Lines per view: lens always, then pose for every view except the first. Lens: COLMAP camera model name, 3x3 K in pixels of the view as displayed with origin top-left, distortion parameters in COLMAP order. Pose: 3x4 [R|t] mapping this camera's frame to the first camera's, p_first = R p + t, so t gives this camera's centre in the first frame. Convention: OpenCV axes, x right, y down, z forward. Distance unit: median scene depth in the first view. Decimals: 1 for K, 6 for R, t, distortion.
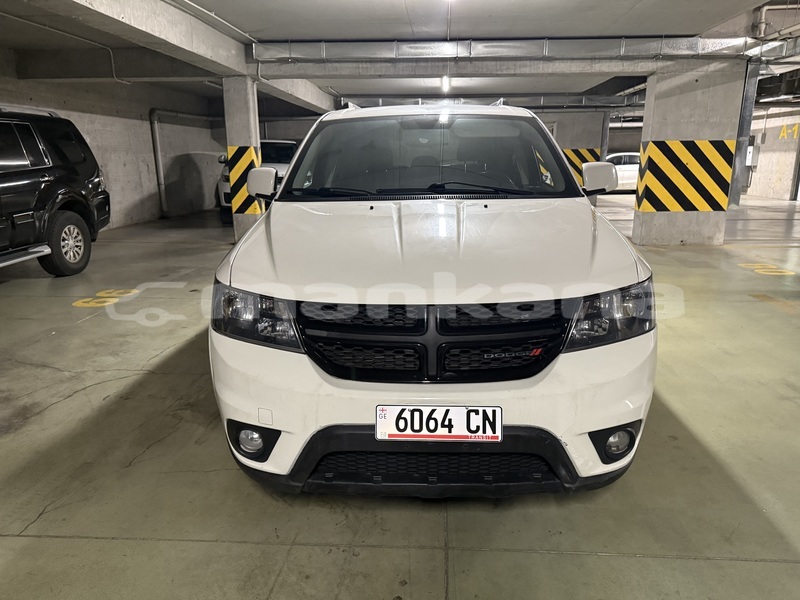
lens RADIAL K [[569.2, 0, 403.8], [0, 569.2, 301.9], [0, 0, 1]] dist [0.003216, 0.001094]
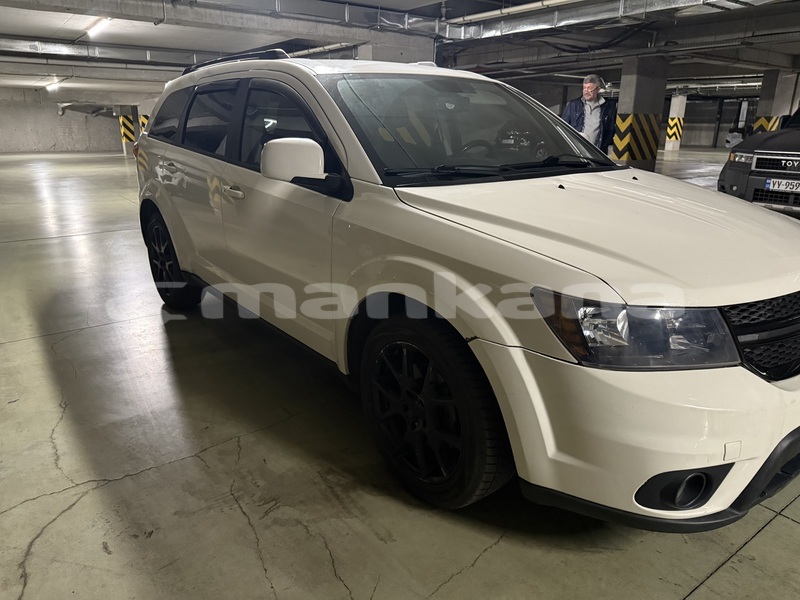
lens RADIAL K [[569.2, 0, 403.8], [0, 569.2, 301.9], [0, 0, 1]] dist [0.003216, 0.001094]
pose [[0.769685, -0.178951, 0.612831, -0.625344], [0.143471, 0.983843, 0.107096, -0.096687], [-0.622094, 0.005493, 0.782923, 0.382920]]
